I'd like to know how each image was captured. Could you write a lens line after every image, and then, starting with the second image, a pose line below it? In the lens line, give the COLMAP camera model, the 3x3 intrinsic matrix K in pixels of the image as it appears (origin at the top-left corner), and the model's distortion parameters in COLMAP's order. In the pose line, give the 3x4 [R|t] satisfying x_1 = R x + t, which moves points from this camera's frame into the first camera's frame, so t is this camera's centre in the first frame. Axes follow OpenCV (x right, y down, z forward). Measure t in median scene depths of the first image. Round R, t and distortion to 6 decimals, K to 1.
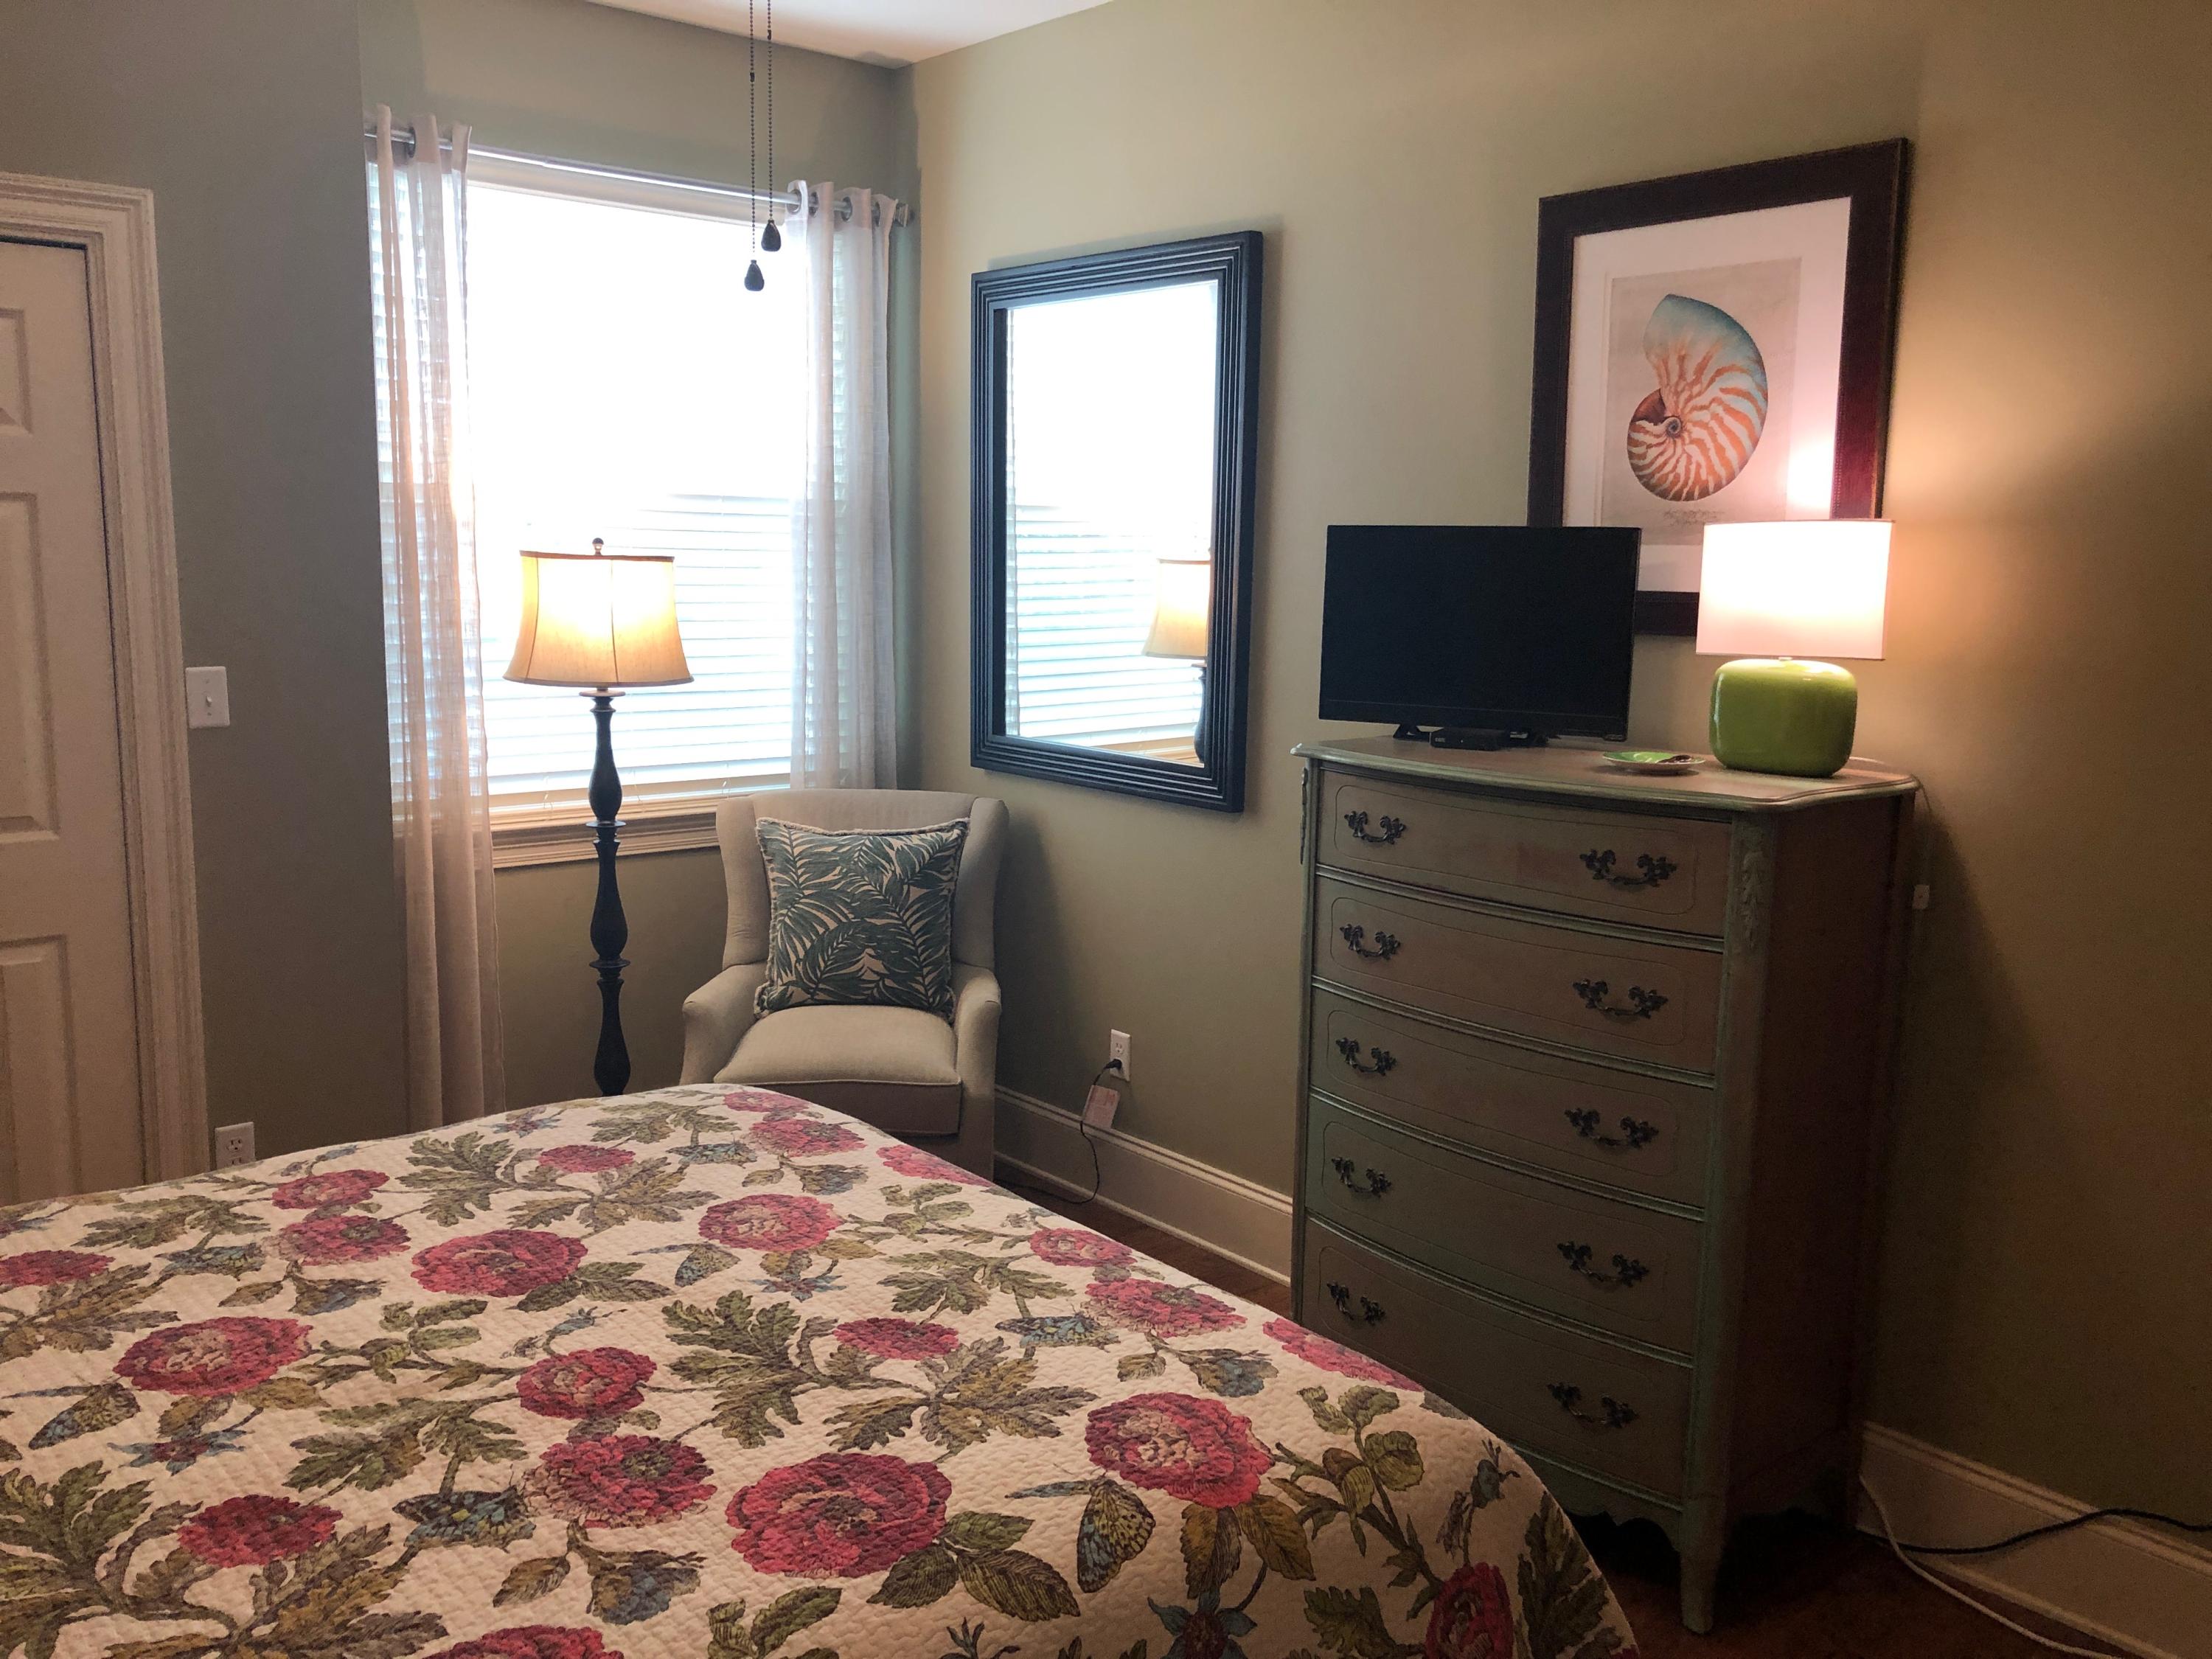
lens RADIAL K [[1834.6, 0, 1106.0], [0, 1834.6, 829.5], [0, 0, 1]] dist [0.013662, 0.005658]
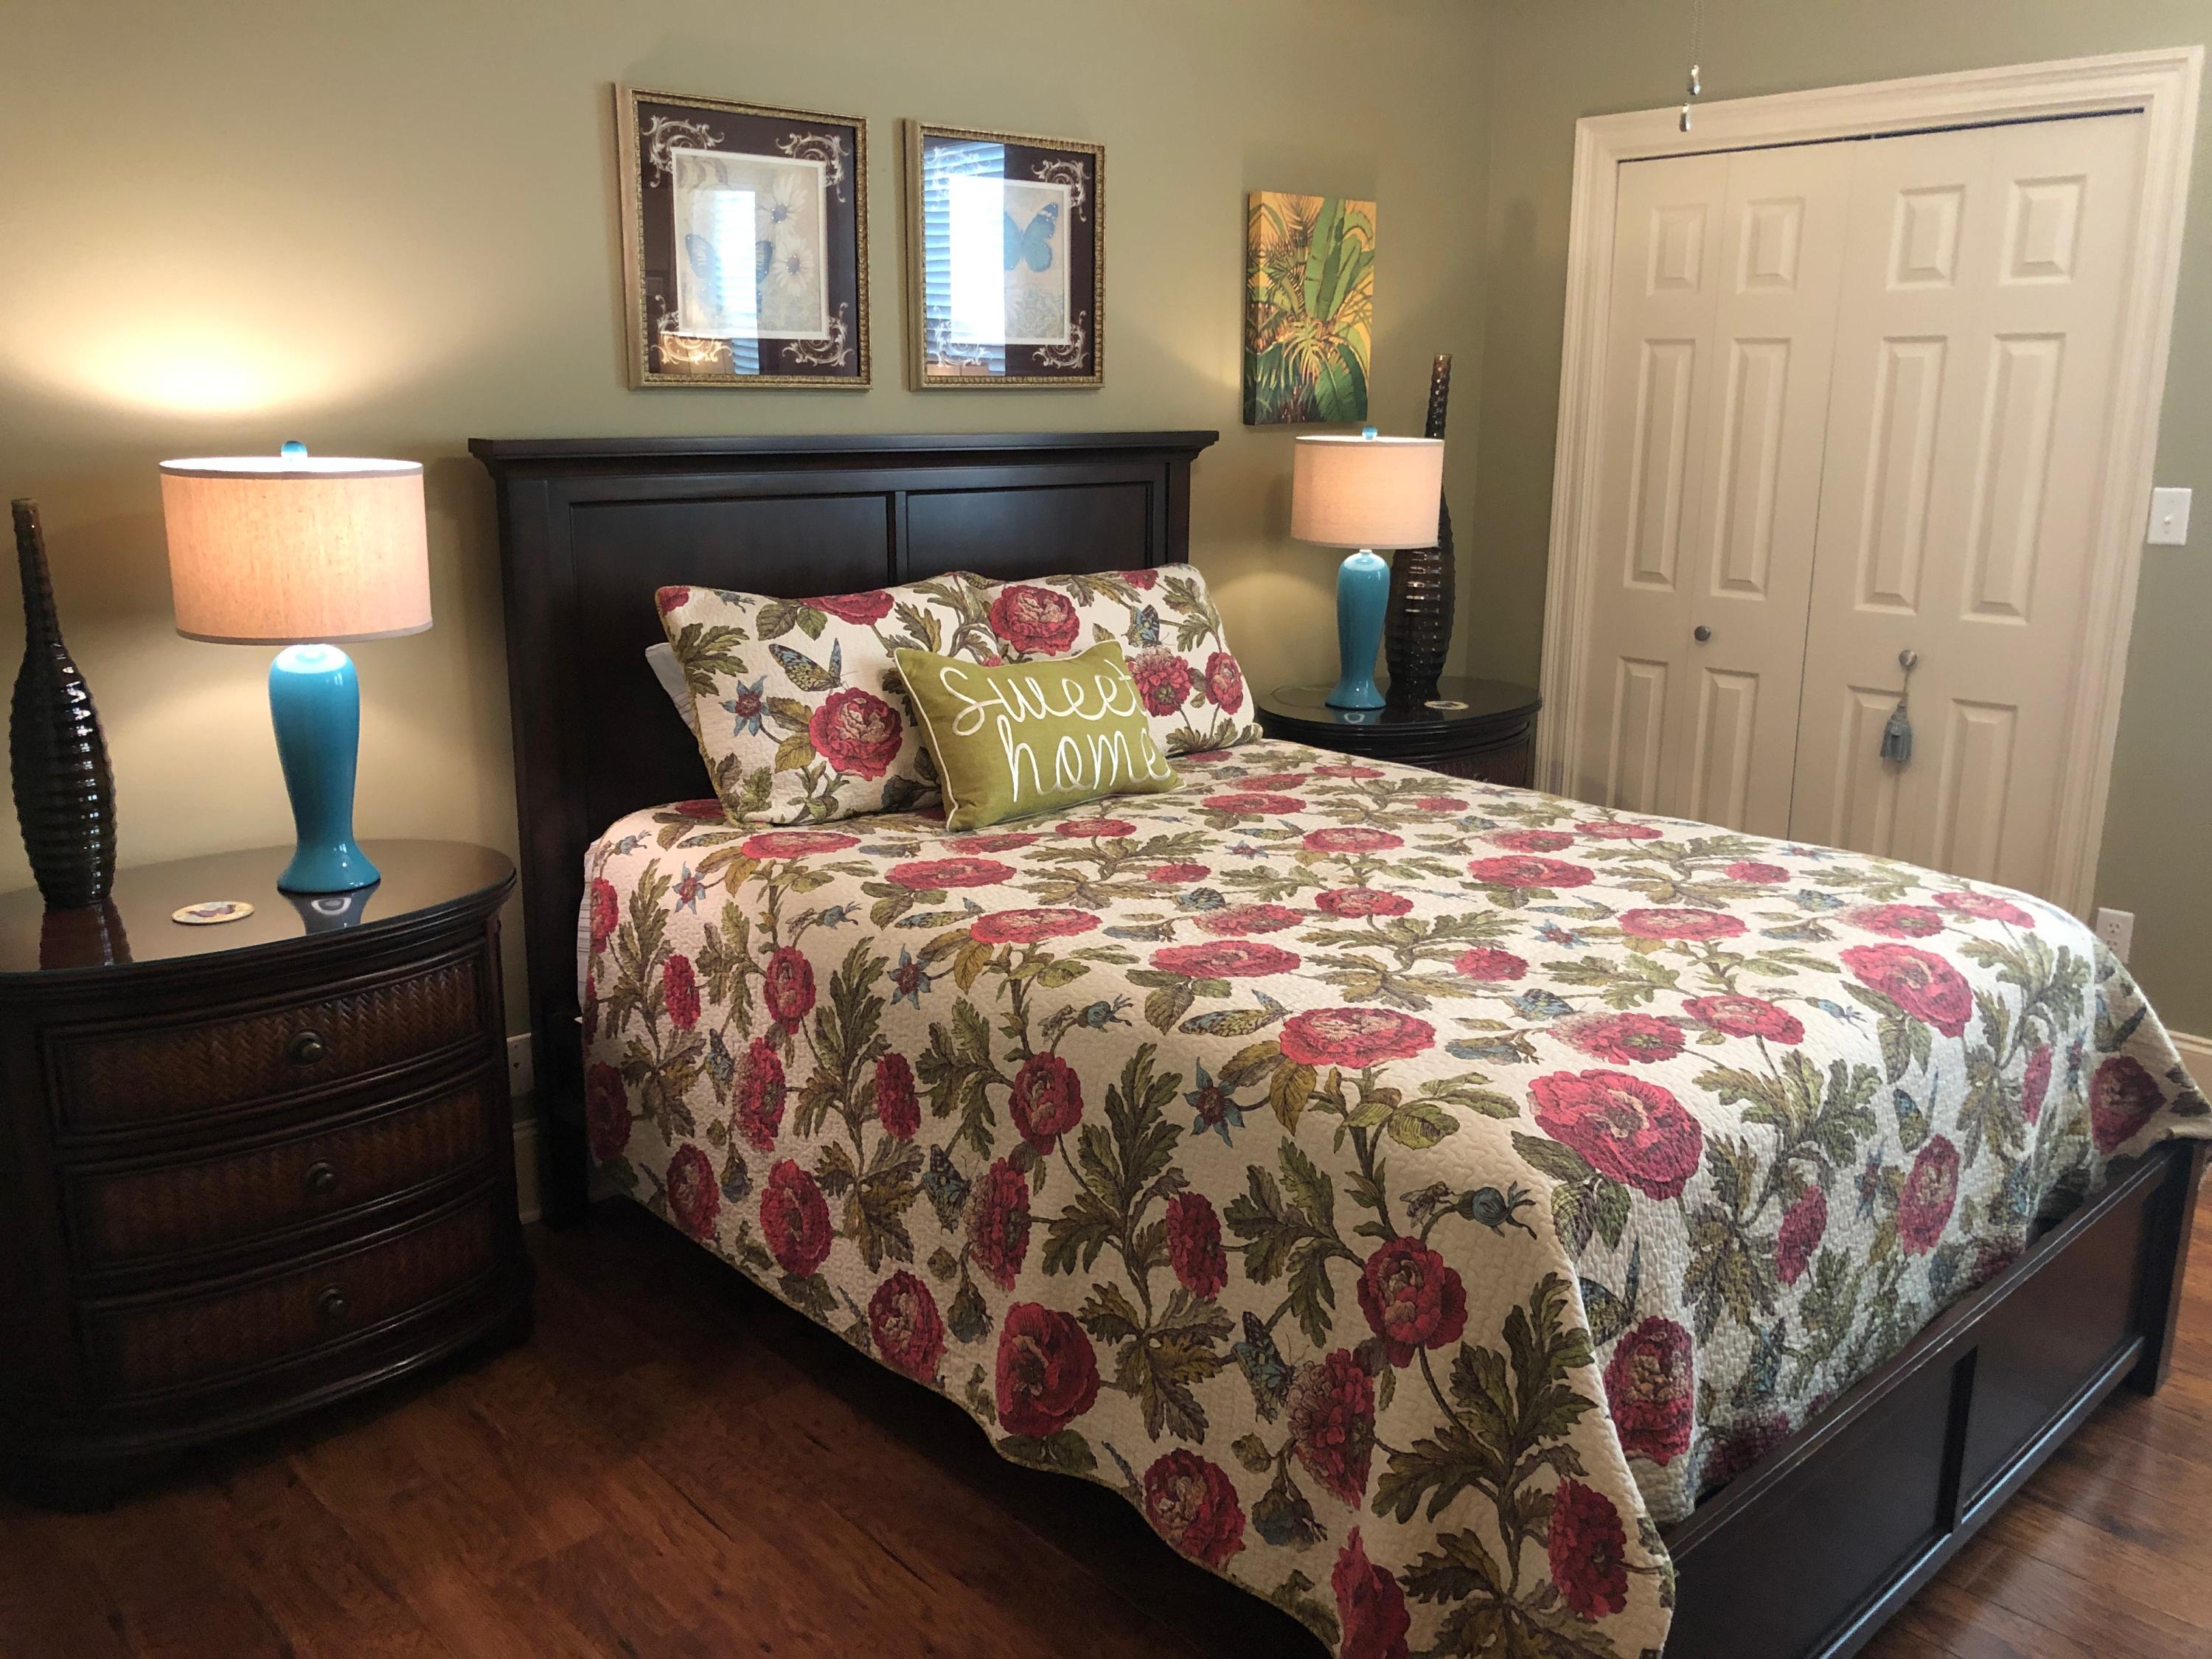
lens RADIAL K [[1834.6, 0, 1106.0], [0, 1834.6, 829.5], [0, 0, 1]] dist [0.013662, 0.005658]
pose [[0.028078, 0.216348, -0.975912, 1.142426], [-0.154121, 0.965560, 0.209619, -0.047375], [0.987653, 0.144523, 0.060455, 0.646640]]
